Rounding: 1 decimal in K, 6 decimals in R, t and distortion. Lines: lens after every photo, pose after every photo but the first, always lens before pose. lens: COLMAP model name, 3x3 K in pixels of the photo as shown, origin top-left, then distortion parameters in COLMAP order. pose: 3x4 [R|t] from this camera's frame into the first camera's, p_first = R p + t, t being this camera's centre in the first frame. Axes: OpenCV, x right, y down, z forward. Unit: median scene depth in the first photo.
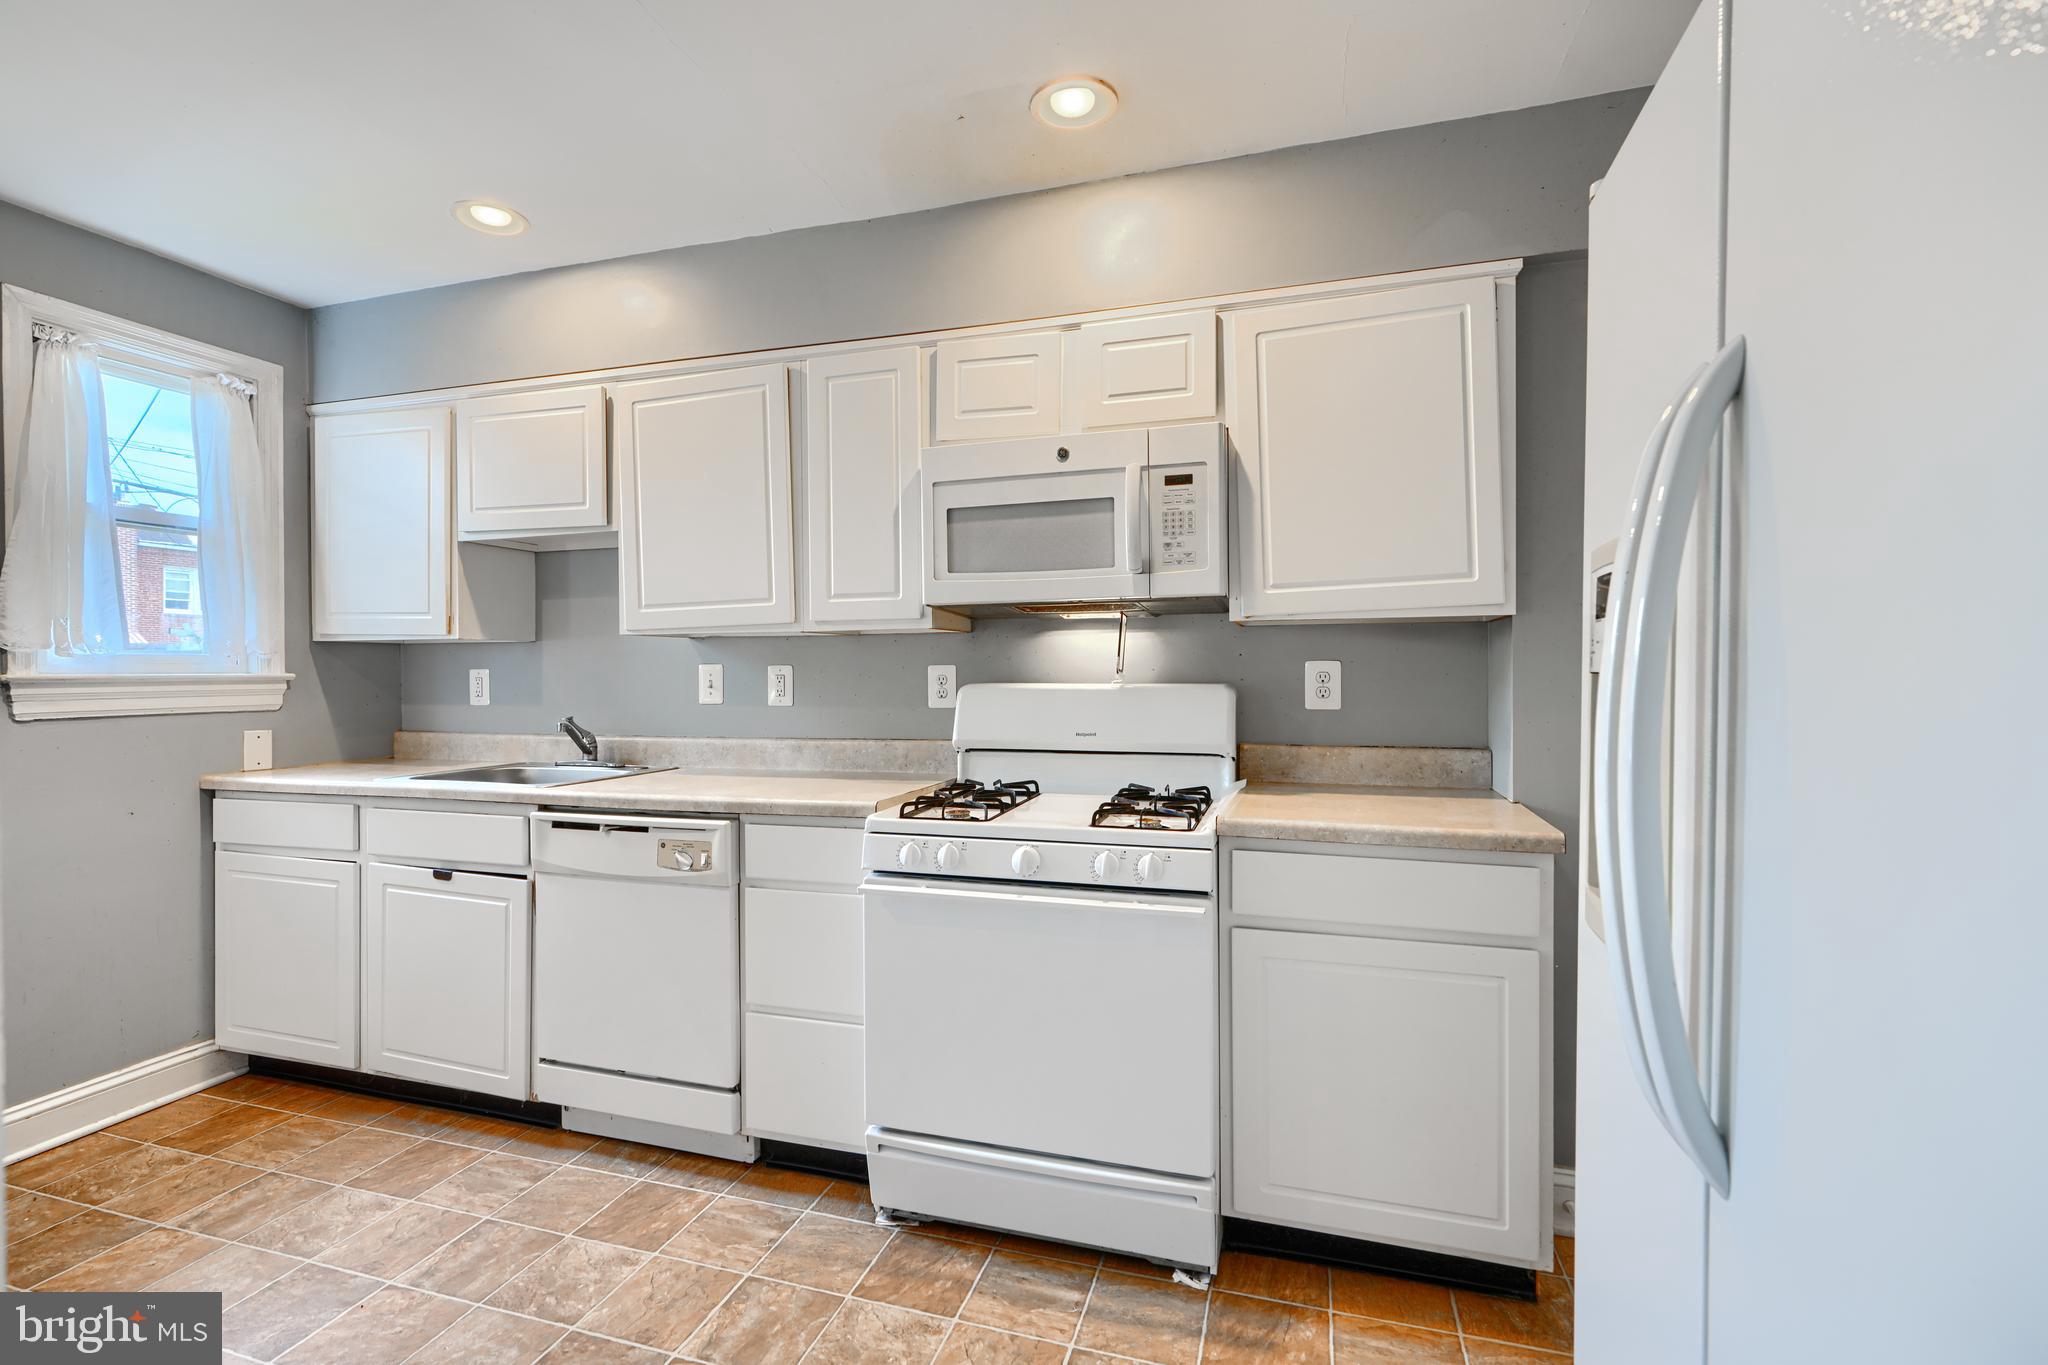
lens RADIAL K [[916.7, 0, 1028.7], [0, 916.7, 675.9], [0, 0, 1]] dist [0.000842, 0.000307]
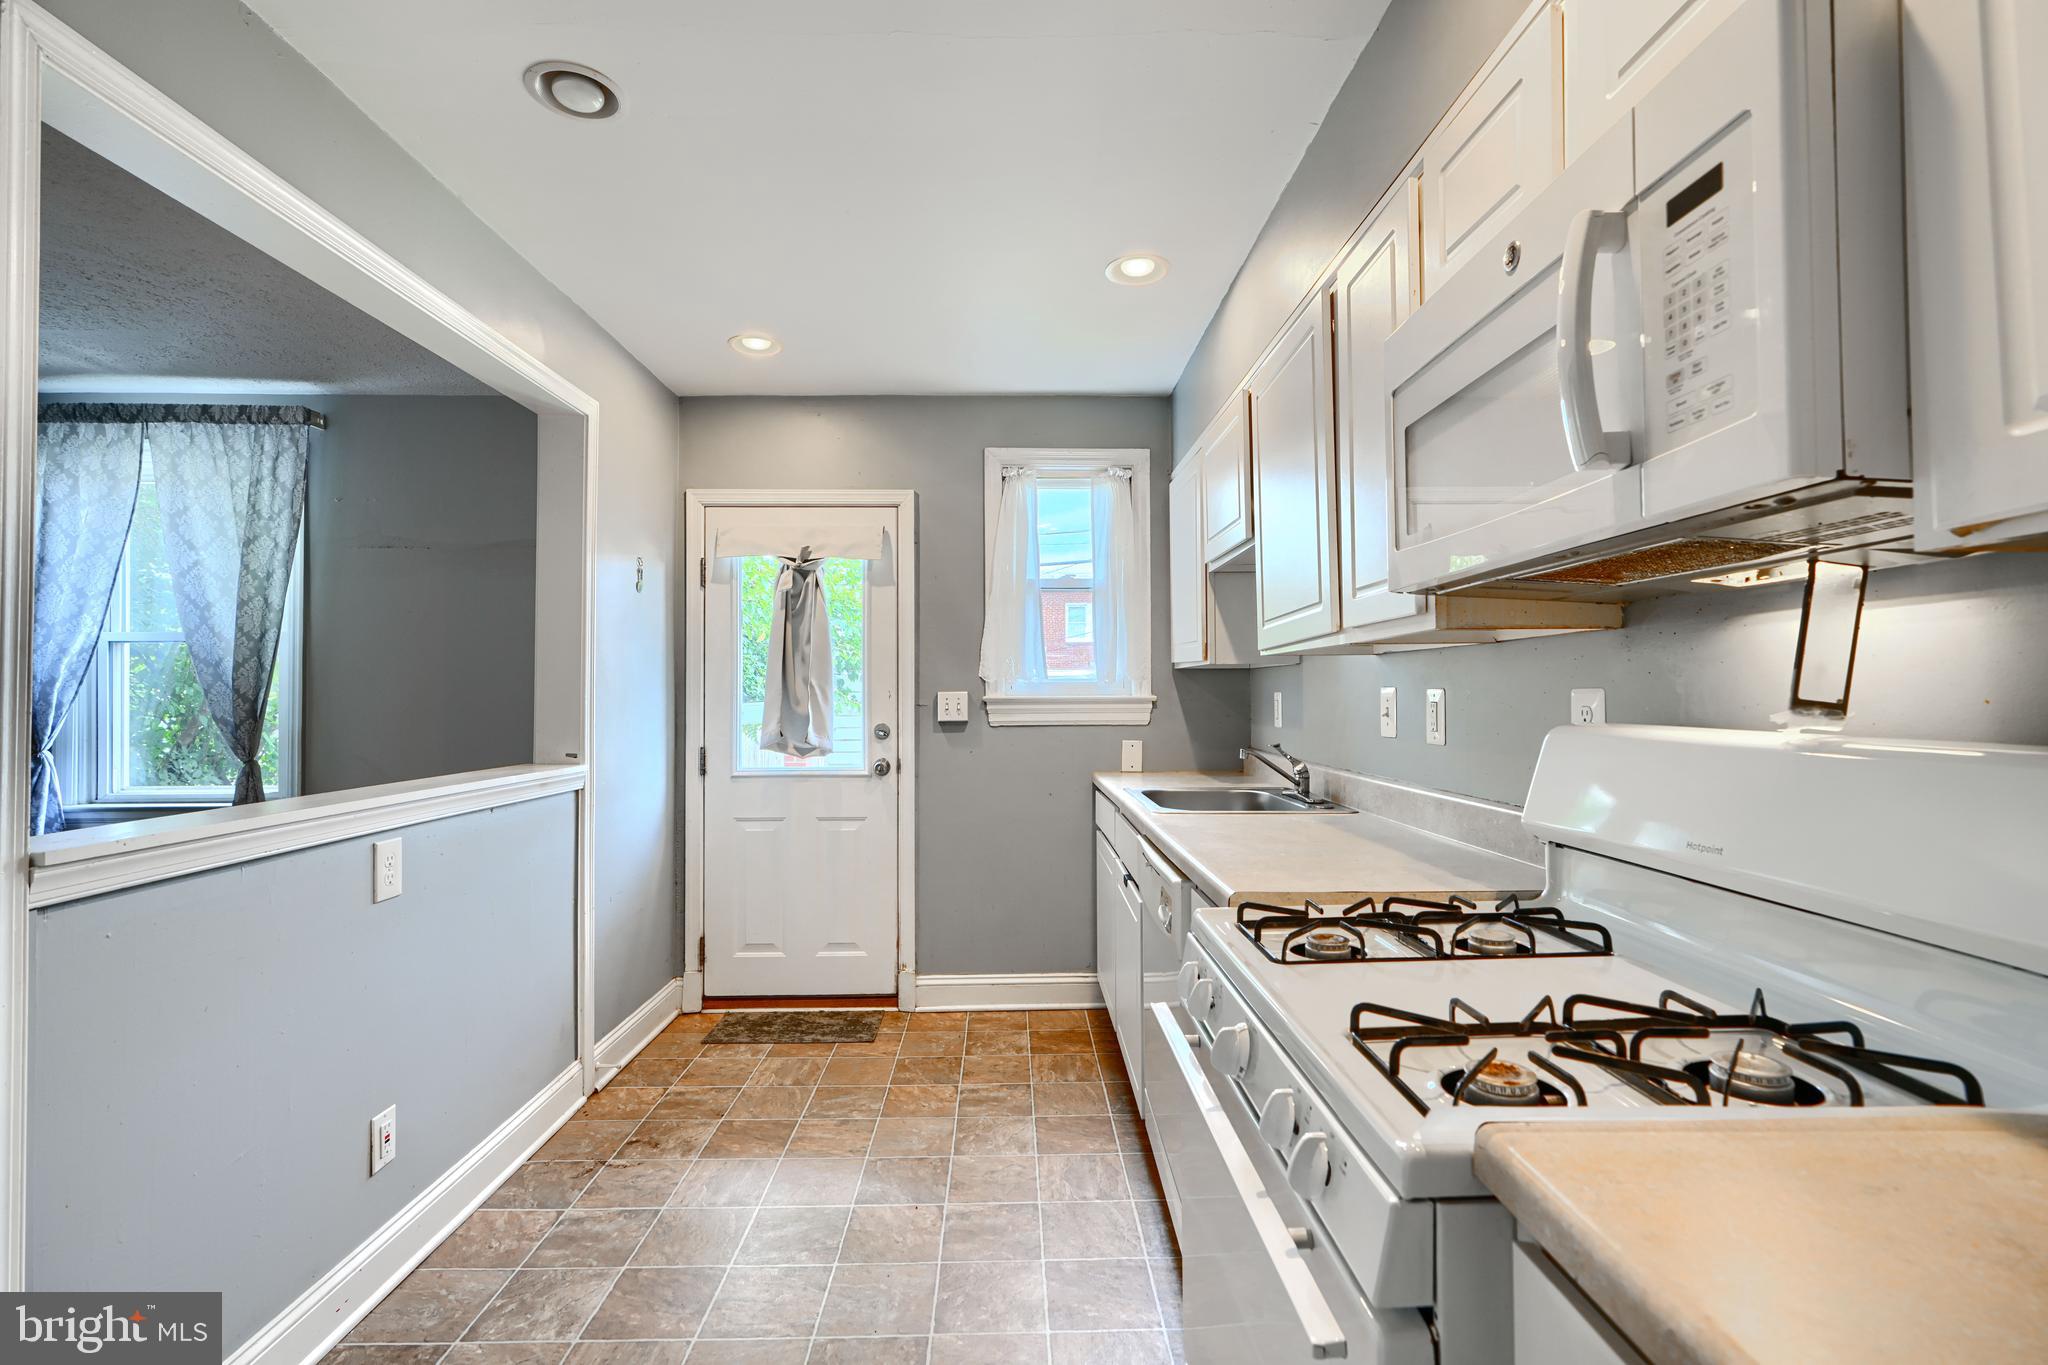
lens RADIAL K [[916.7, 0, 1028.7], [0, 916.7, 675.9], [0, 0, 1]] dist [0.000842, 0.000307]
pose [[0.317441, -0.014624, -0.948165, 0.387558], [-0.002951, 0.999861, -0.016409, -0.010276], [0.948274, 0.008007, 0.317353, 0.564766]]
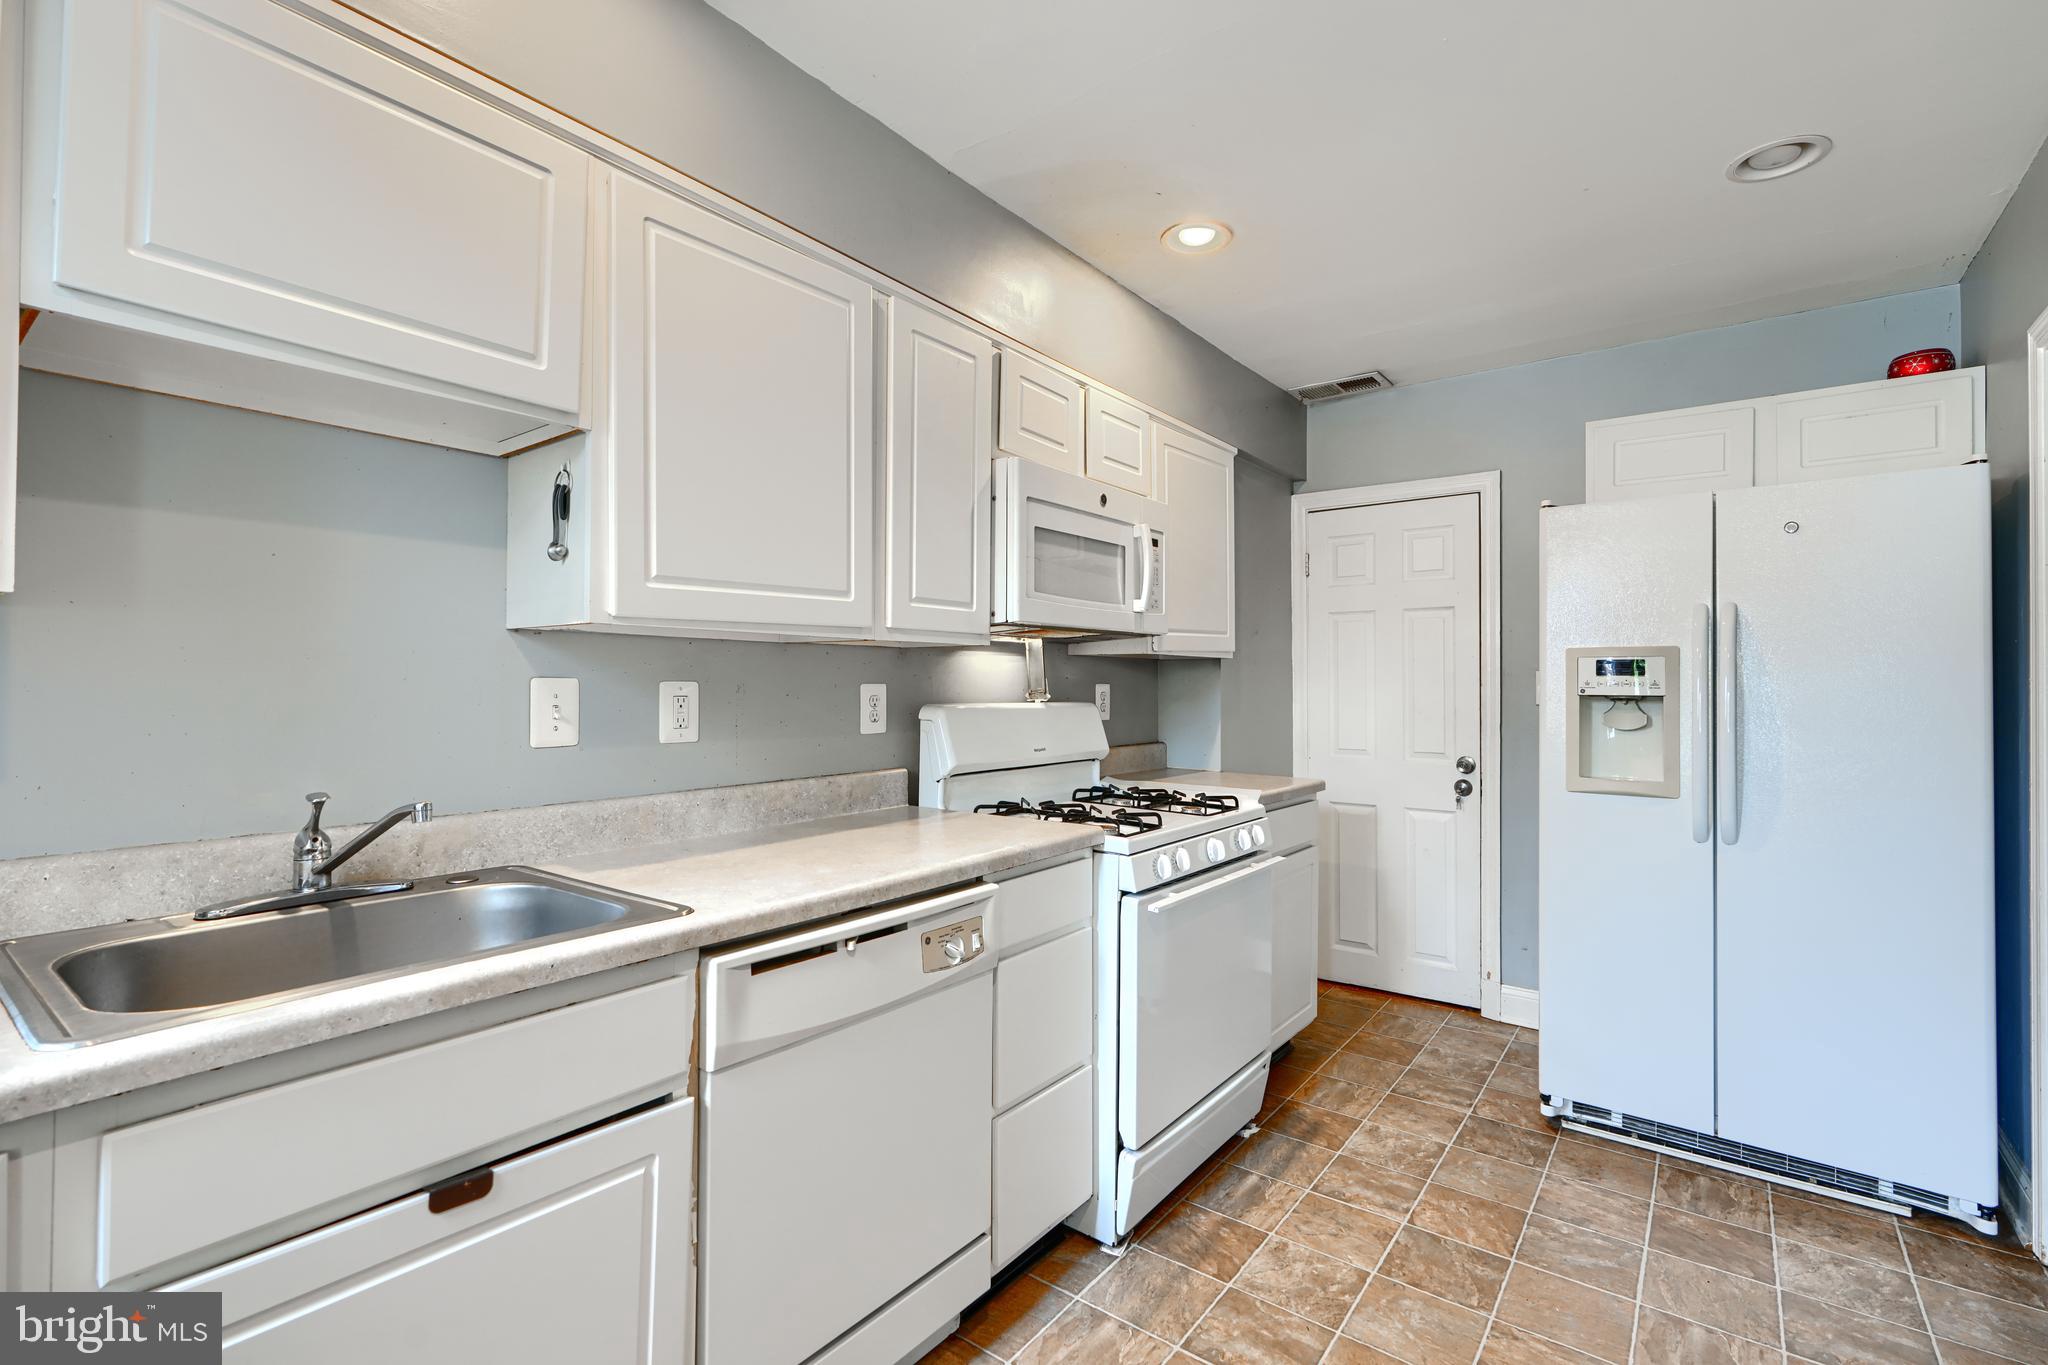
lens RADIAL K [[916.7, 0, 1028.7], [0, 916.7, 675.9], [0, 0, 1]] dist [0.000842, 0.000307]
pose [[0.342621, 0.016232, 0.939334, -0.985115], [-0.000185, 0.999852, -0.017210, -0.005097], [-0.939474, 0.005723, 0.342573, 0.655250]]
